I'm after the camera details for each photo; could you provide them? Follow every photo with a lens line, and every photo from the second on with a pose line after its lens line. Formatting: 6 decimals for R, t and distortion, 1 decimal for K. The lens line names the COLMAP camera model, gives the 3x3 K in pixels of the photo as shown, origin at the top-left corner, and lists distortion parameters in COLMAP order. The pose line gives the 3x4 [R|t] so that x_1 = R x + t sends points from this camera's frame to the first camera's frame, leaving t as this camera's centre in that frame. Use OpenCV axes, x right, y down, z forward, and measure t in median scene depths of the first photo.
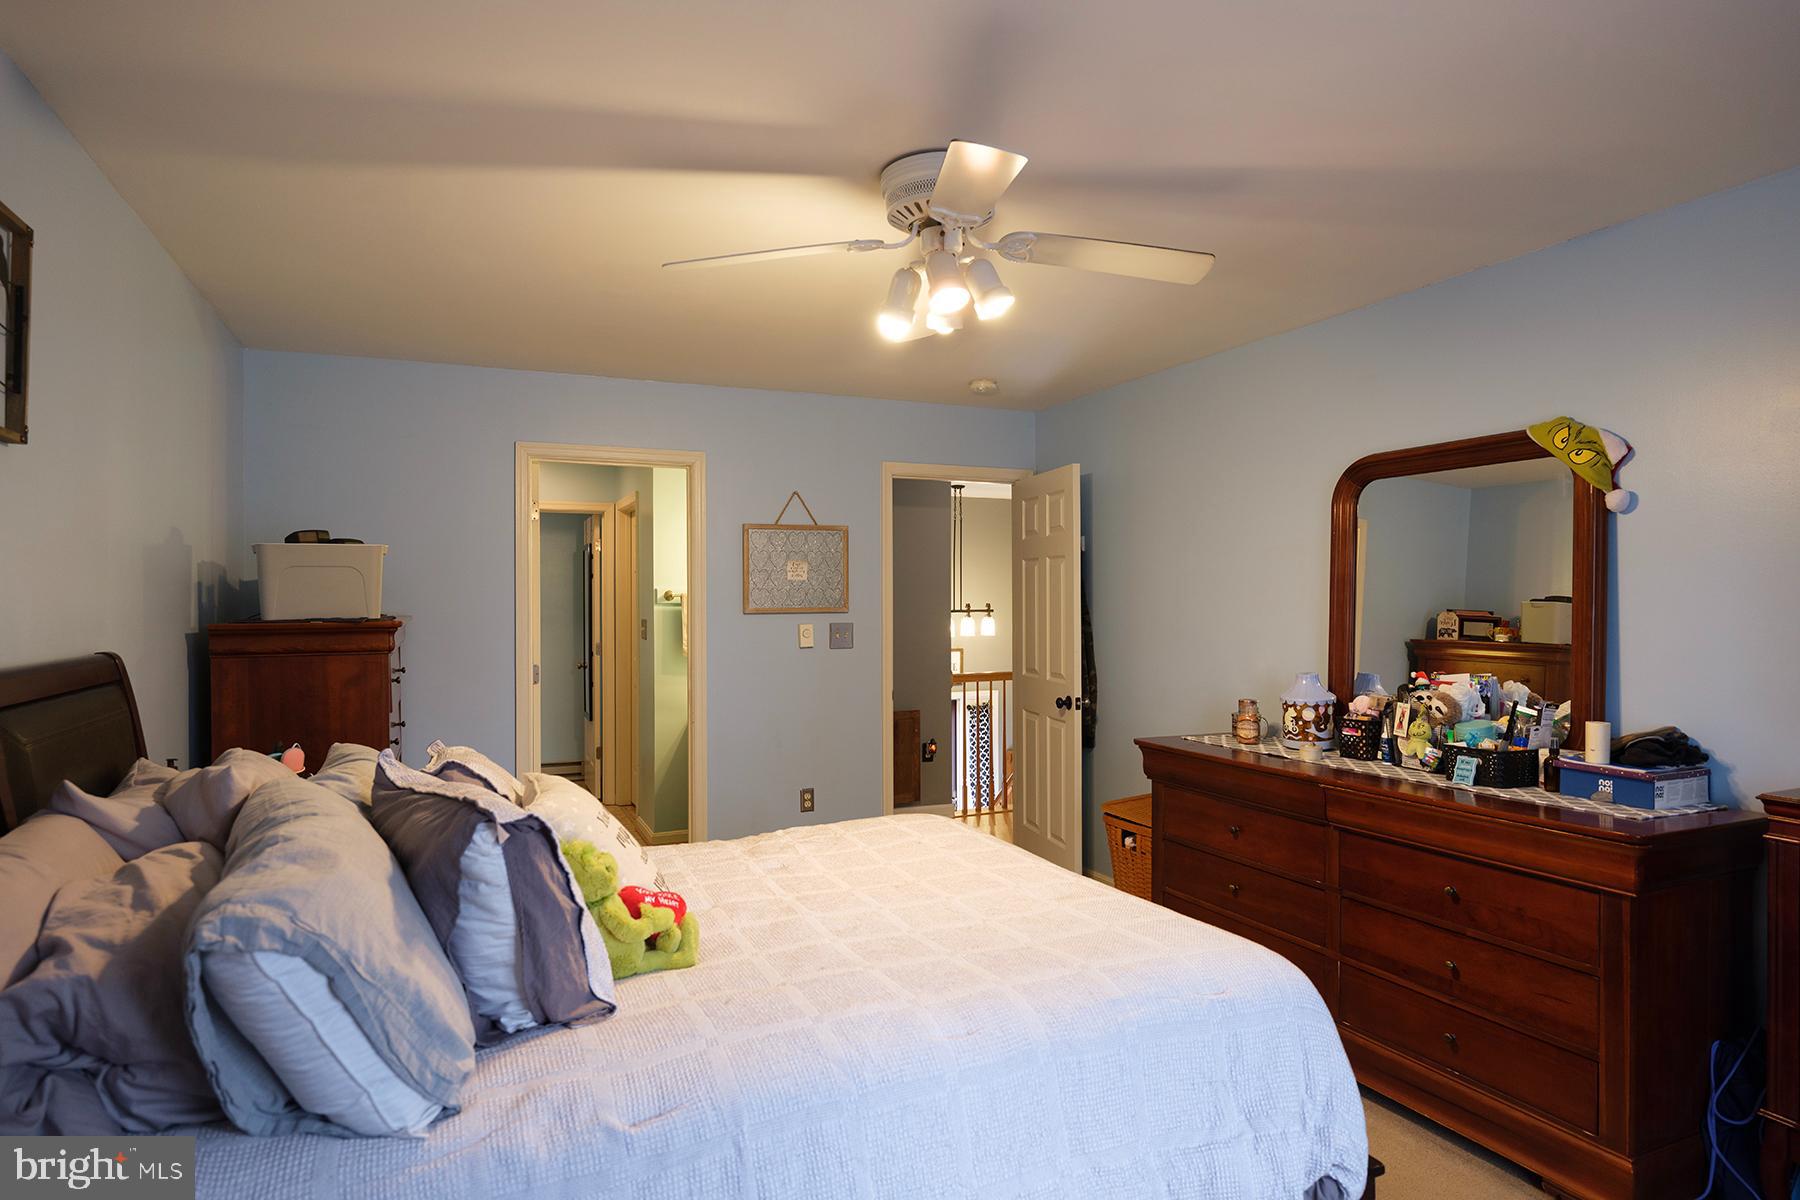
lens RADIAL K [[1004.6, 0, 887.5], [0, 1004.6, 597.6], [0, 0, 1]] dist [-0.005517, 0.005735]
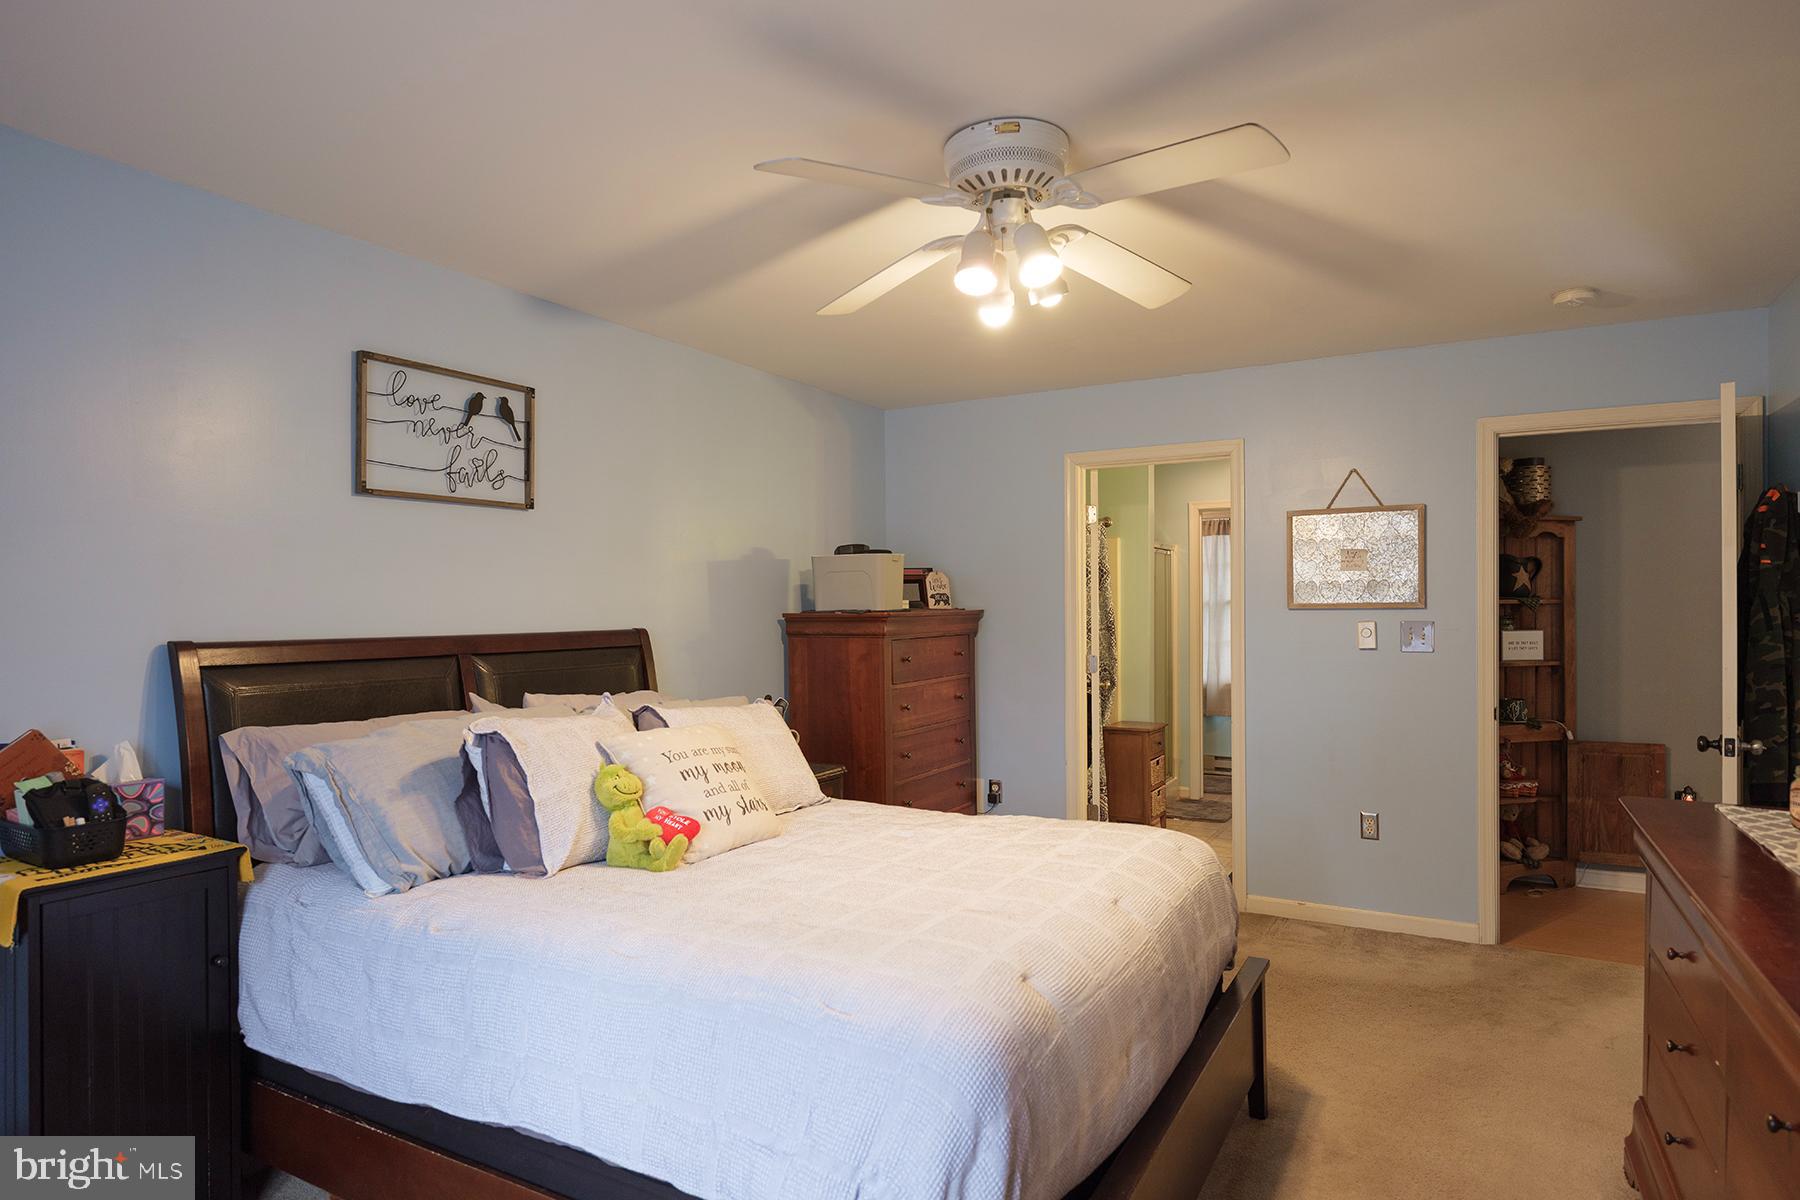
lens RADIAL K [[1004.6, 0, 894.0], [0, 1004.6, 606.5], [0, 0, 1]] dist [-0.005517, 0.005735]
pose [[0.606485, 0.001131, -0.795094, 0.534963], [0.007224, 0.999950, 0.006933, 0.007072], [0.795062, -0.009948, 0.606446, 0.234953]]
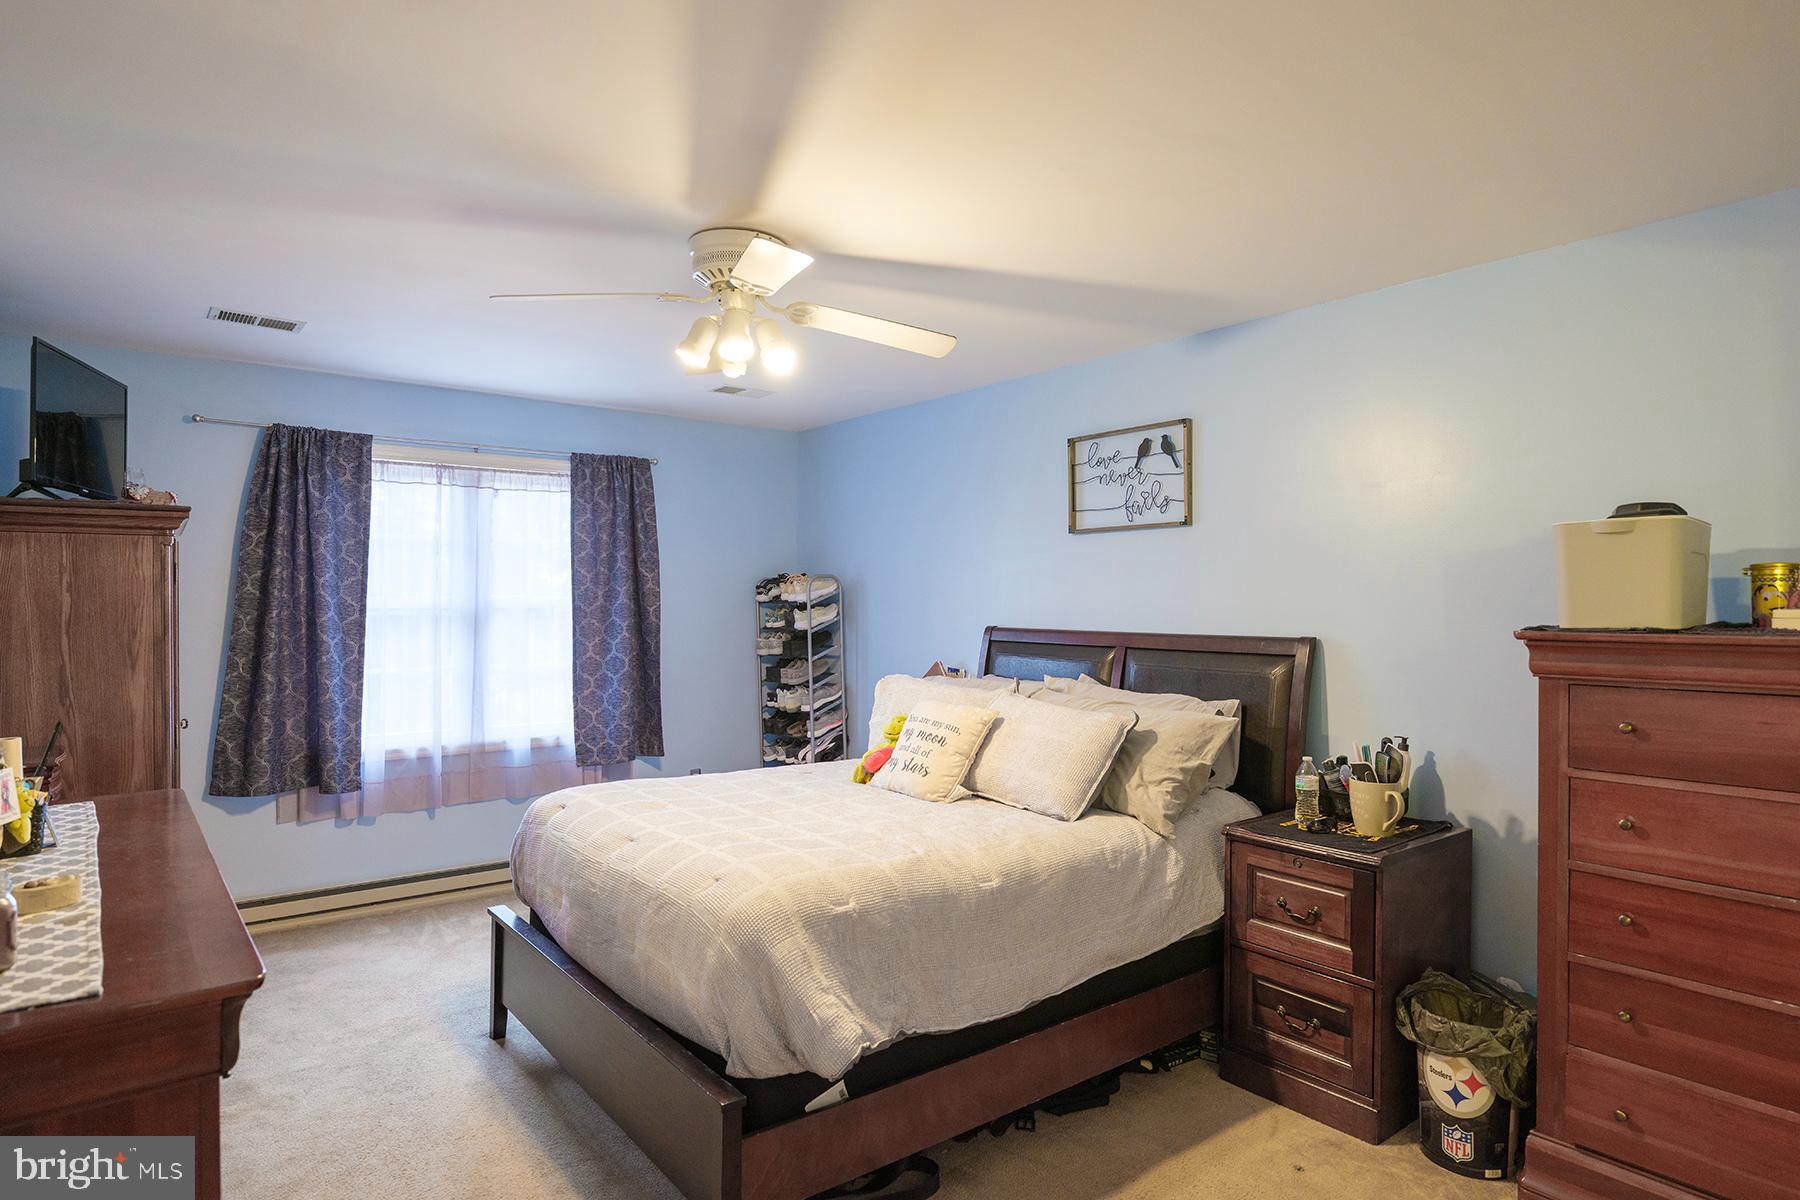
lens RADIAL K [[1004.6, 0, 895.8], [0, 1004.6, 602.9], [0, 0, 1]] dist [-0.005517, 0.005735]
pose [[-0.964469, -0.000341, -0.264198, 0.137521], [0.000321, 0.999997, -0.002461, 0.004643], [0.264198, -0.002458, -0.964465, 1.557993]]
